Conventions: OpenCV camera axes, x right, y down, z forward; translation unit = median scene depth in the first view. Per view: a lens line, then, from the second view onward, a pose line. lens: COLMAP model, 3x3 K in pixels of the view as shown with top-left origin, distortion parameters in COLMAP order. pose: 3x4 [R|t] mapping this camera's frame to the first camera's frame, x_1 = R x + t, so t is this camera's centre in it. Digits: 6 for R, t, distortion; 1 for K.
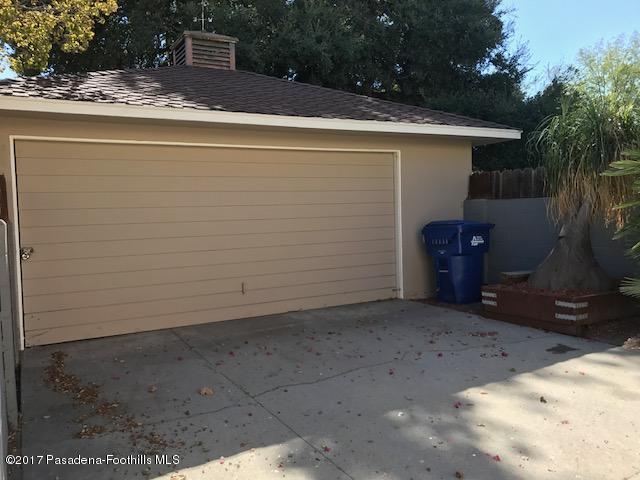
lens RADIAL K [[577.6, 0, 320.0], [0, 577.6, 240.0], [0, 0, 1]] dist [0.069317, 0.001889]
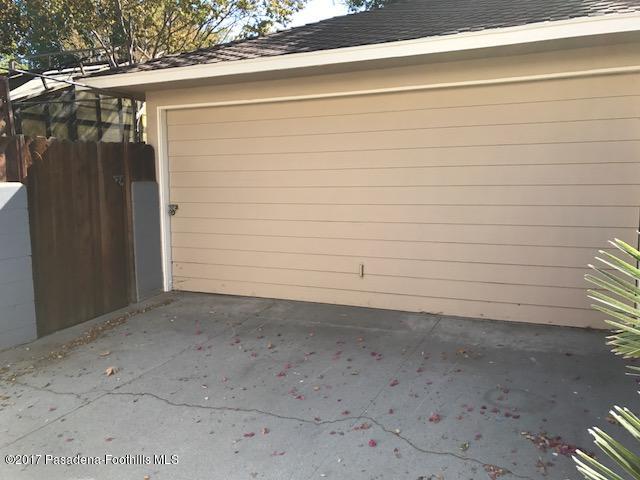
lens RADIAL K [[577.6, 0, 320.0], [0, 577.6, 240.0], [0, 0, 1]] dist [0.069317, 0.001889]
pose [[0.536508, 0.125085, -0.834574, 0.672981], [-0.037387, 0.991506, 0.124571, -0.076989], [0.843067, -0.035631, 0.536627, 0.686048]]
